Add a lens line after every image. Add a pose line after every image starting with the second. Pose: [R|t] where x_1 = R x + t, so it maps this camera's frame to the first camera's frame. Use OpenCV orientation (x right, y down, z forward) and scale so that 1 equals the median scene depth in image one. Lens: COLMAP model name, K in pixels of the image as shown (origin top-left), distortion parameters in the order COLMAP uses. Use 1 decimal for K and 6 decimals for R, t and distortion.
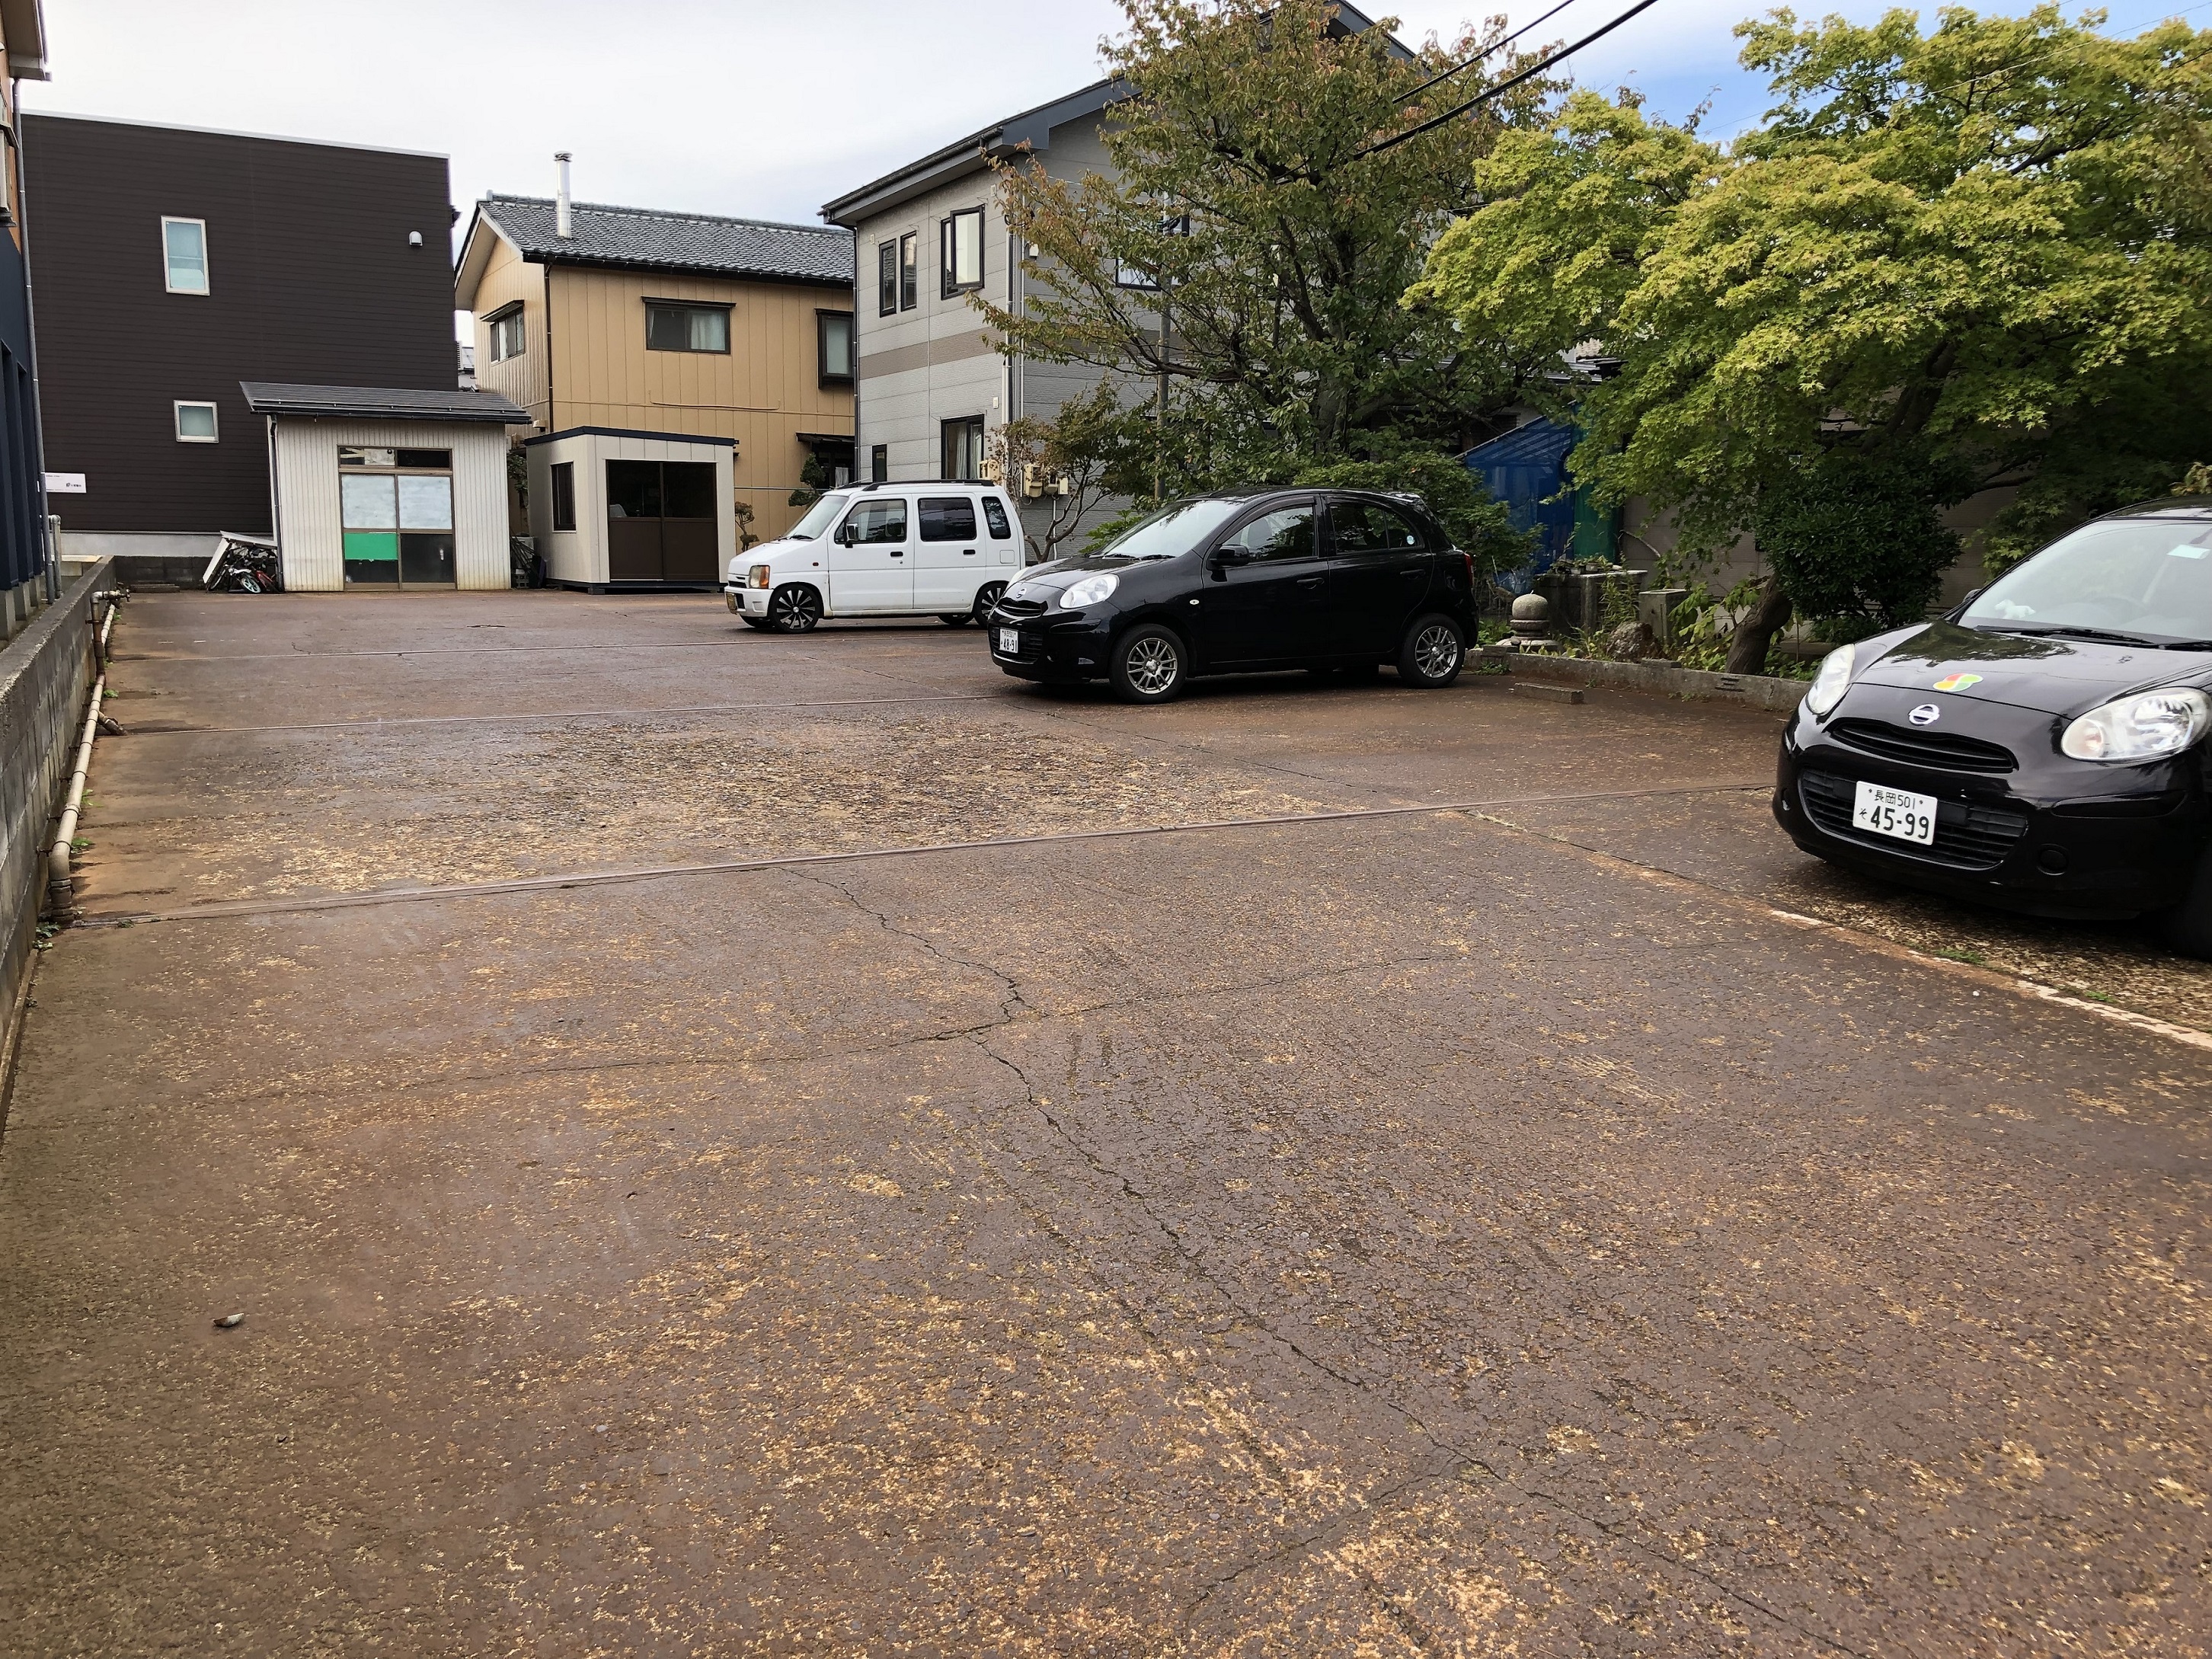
lens RADIAL K [[1874.0, 0, 1106.0], [0, 1874.0, 829.5], [0, 0, 1]] dist [0.025587, -0.006459]
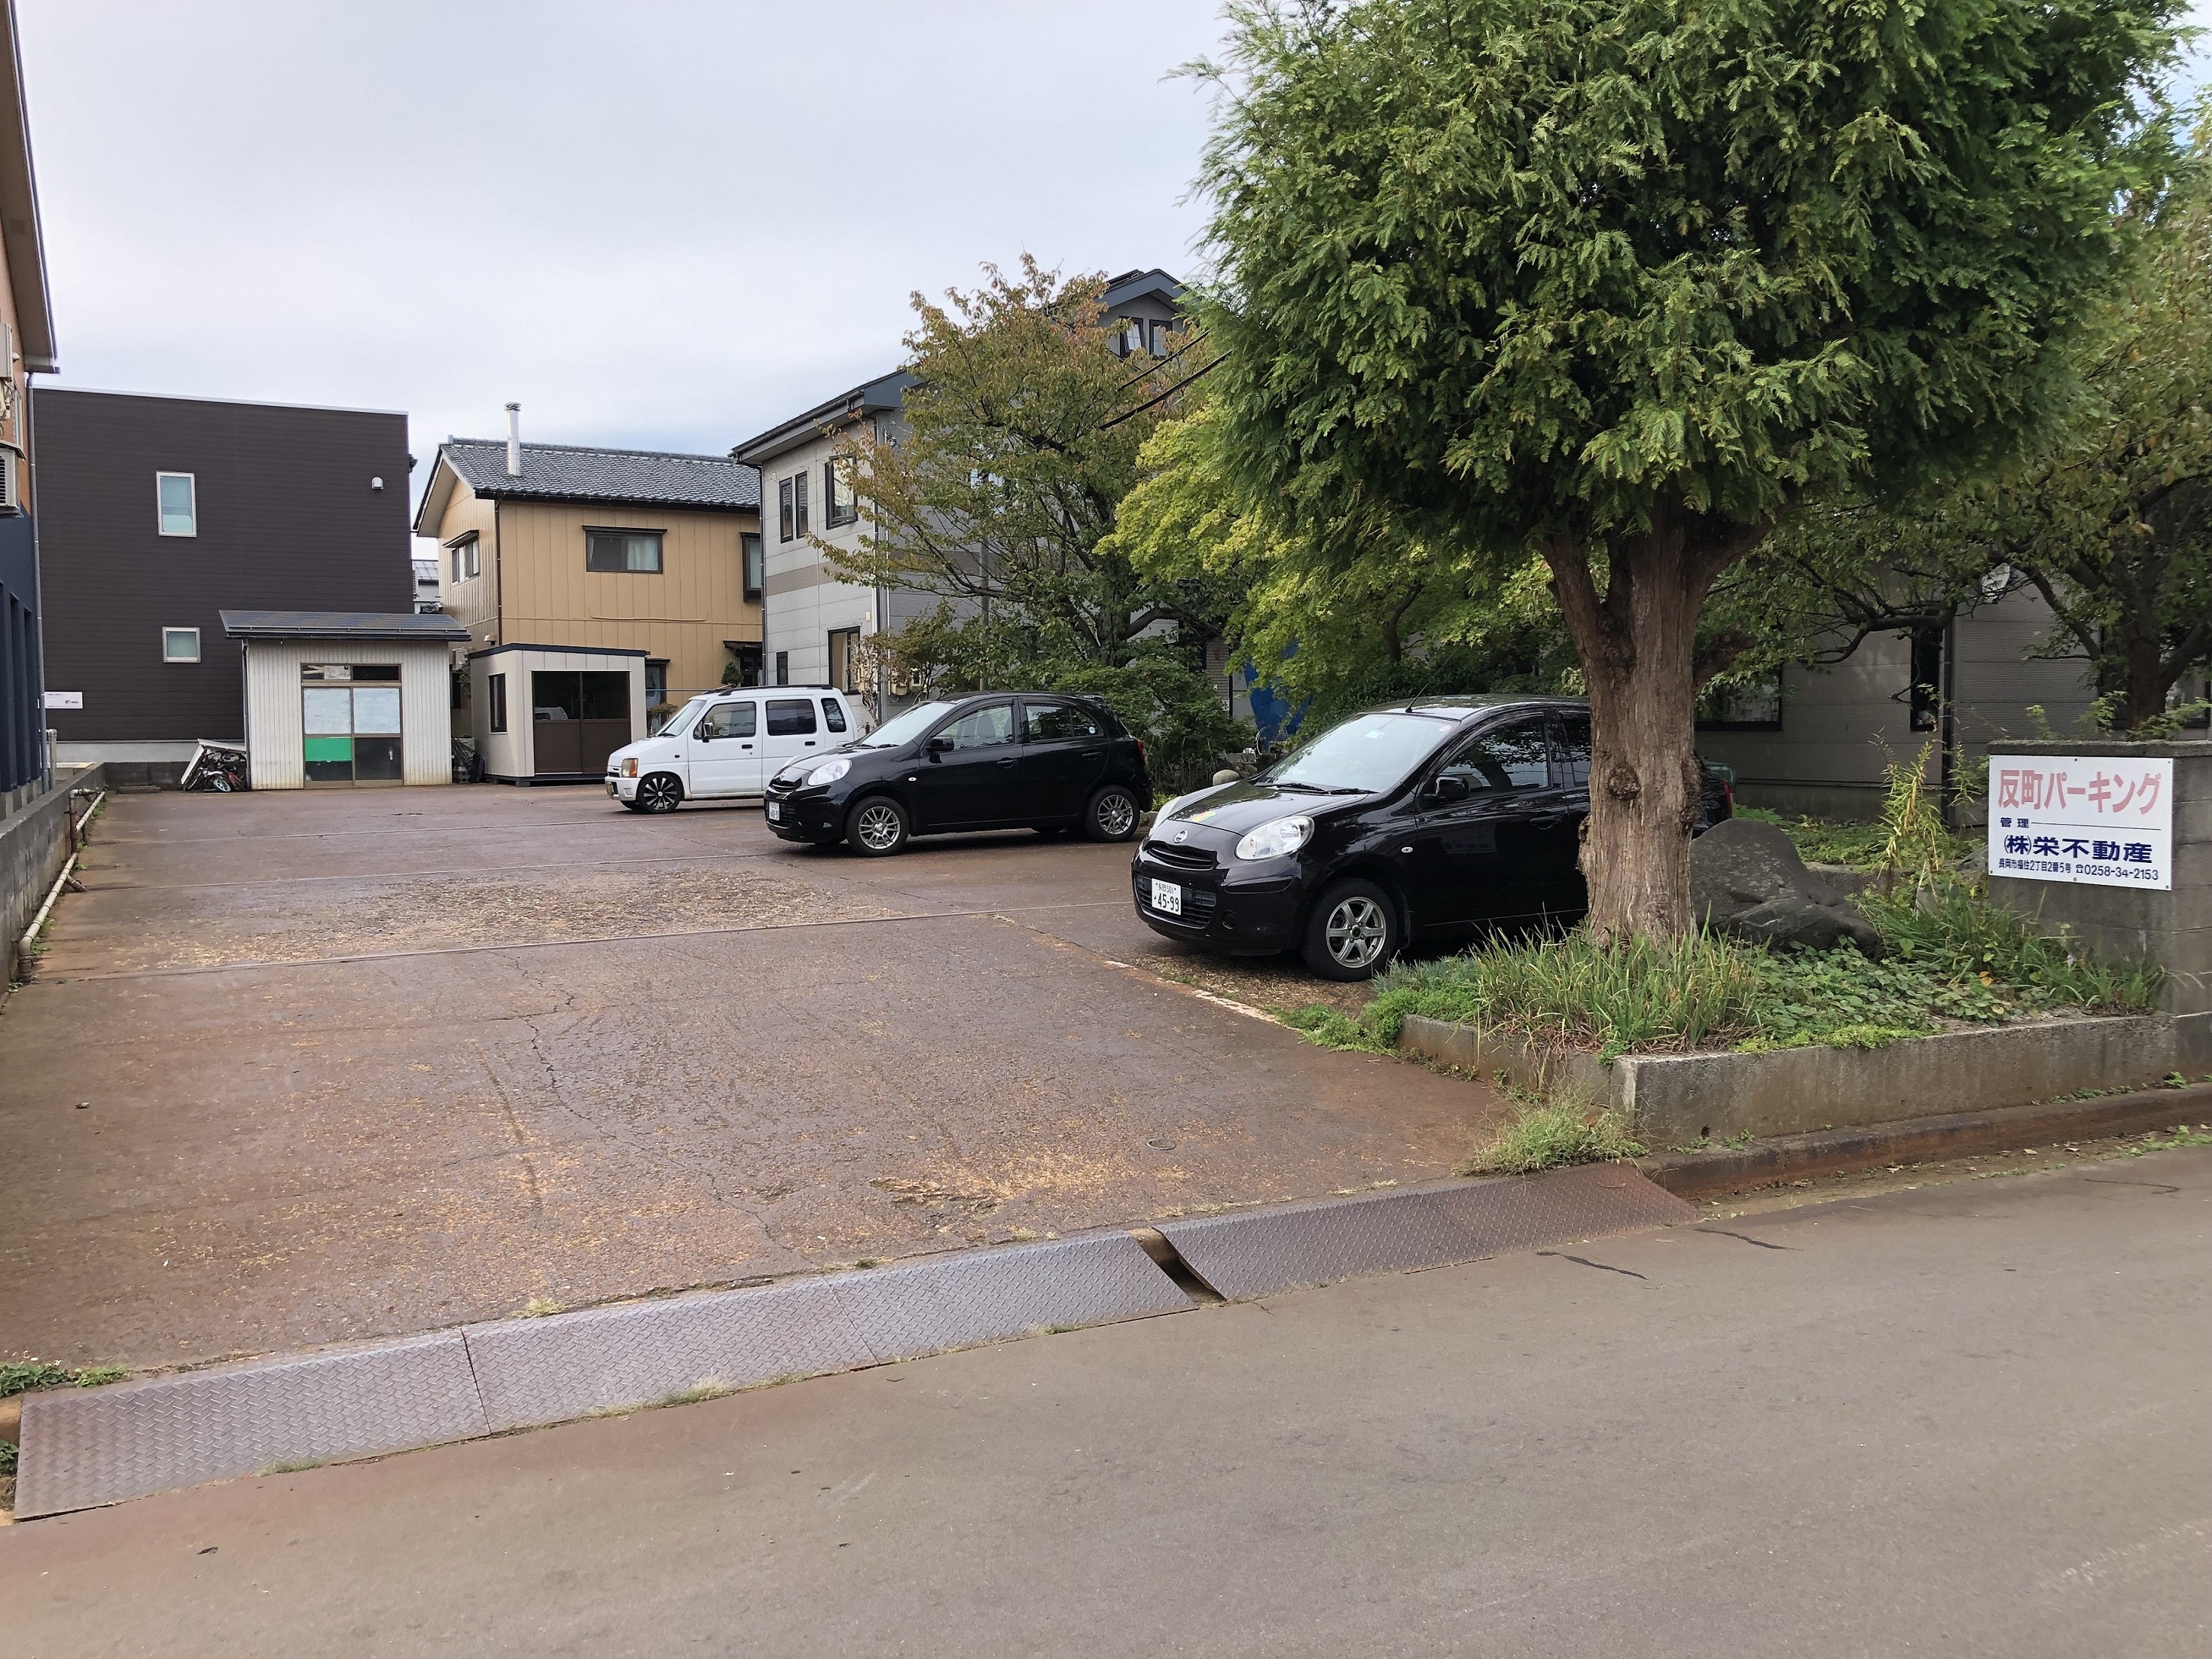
lens RADIAL K [[1787.2, 0, 1100.8], [0, 1787.2, 854.4], [0, 0, 1]] dist [0.004491, -0.005508]
pose [[0.999551, -0.020967, 0.021395, 0.058679], [0.022653, 0.996386, -0.081868, 0.014245], [-0.019601, 0.082316, 0.996414, -0.096621]]
